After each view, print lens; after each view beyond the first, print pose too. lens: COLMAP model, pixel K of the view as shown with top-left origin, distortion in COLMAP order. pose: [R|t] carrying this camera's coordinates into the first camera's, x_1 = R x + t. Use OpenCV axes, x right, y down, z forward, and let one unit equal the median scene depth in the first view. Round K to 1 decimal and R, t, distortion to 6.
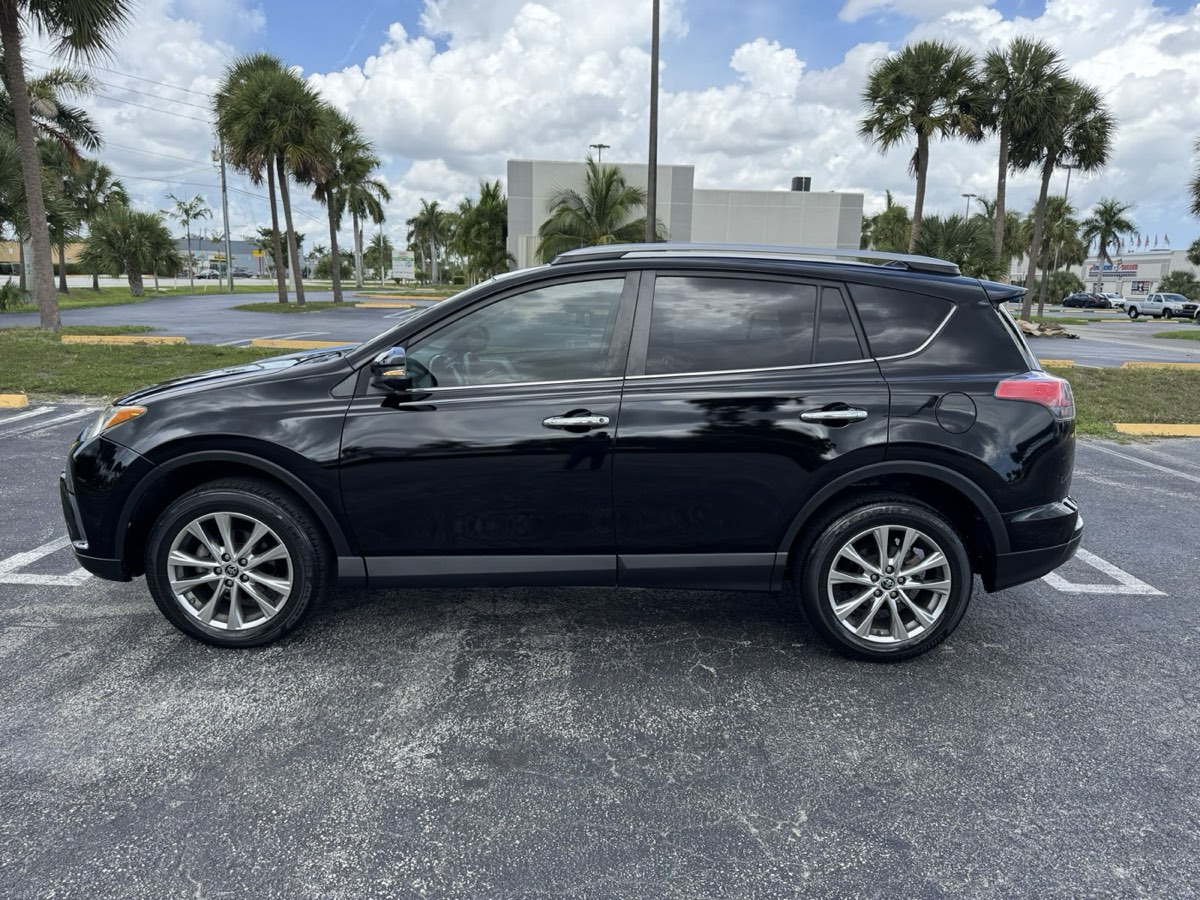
lens RADIAL K [[862.7, 0, 600.0], [0, 862.7, 450.0], [0, 0, 1]] dist [0.002667, -0.005240]
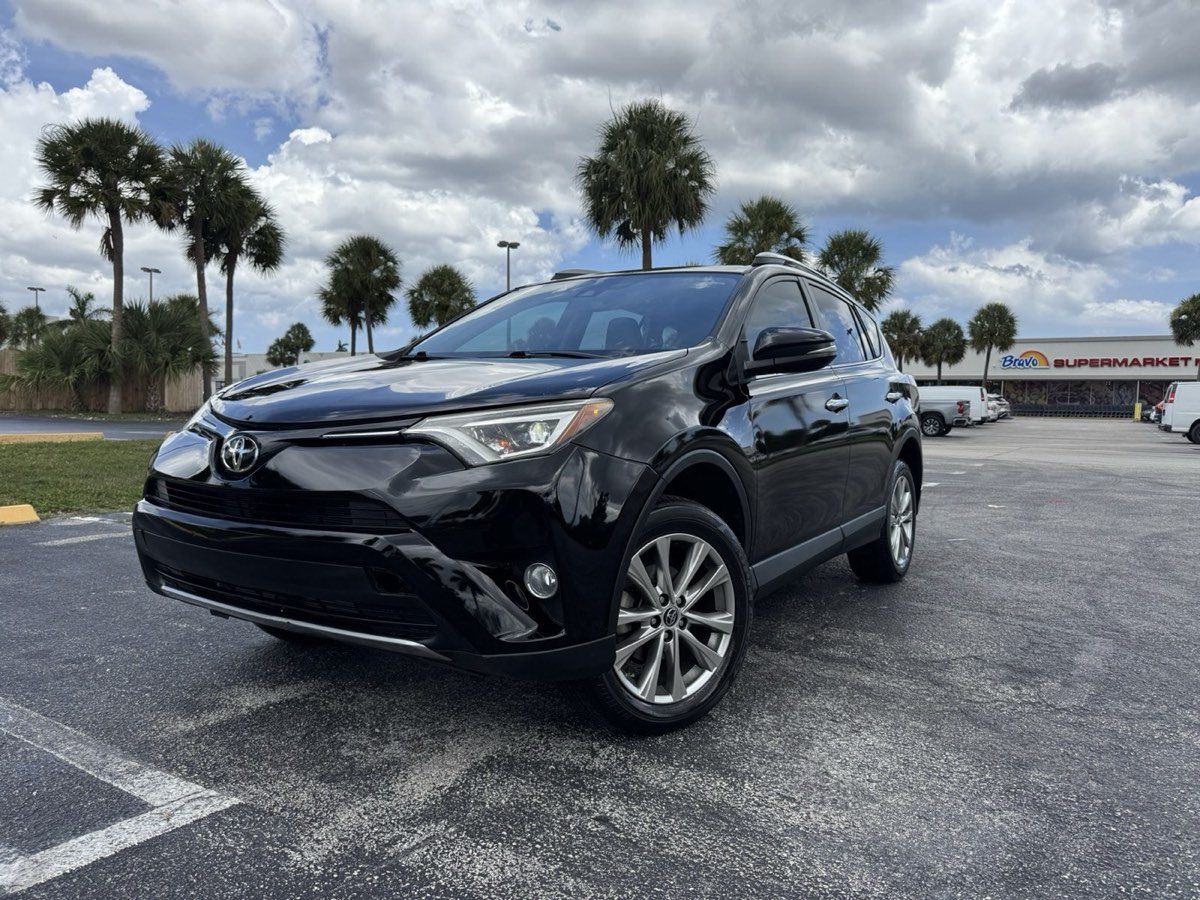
lens RADIAL K [[862.7, 0, 600.0], [0, 862.7, 450.0], [0, 0, 1]] dist [0.002667, -0.005240]
pose [[0.534263, -0.068398, 0.842547, -0.162510], [0.168516, 0.985333, -0.026867, 0.001842], [-0.828351, 0.156337, 0.537953, 0.098514]]
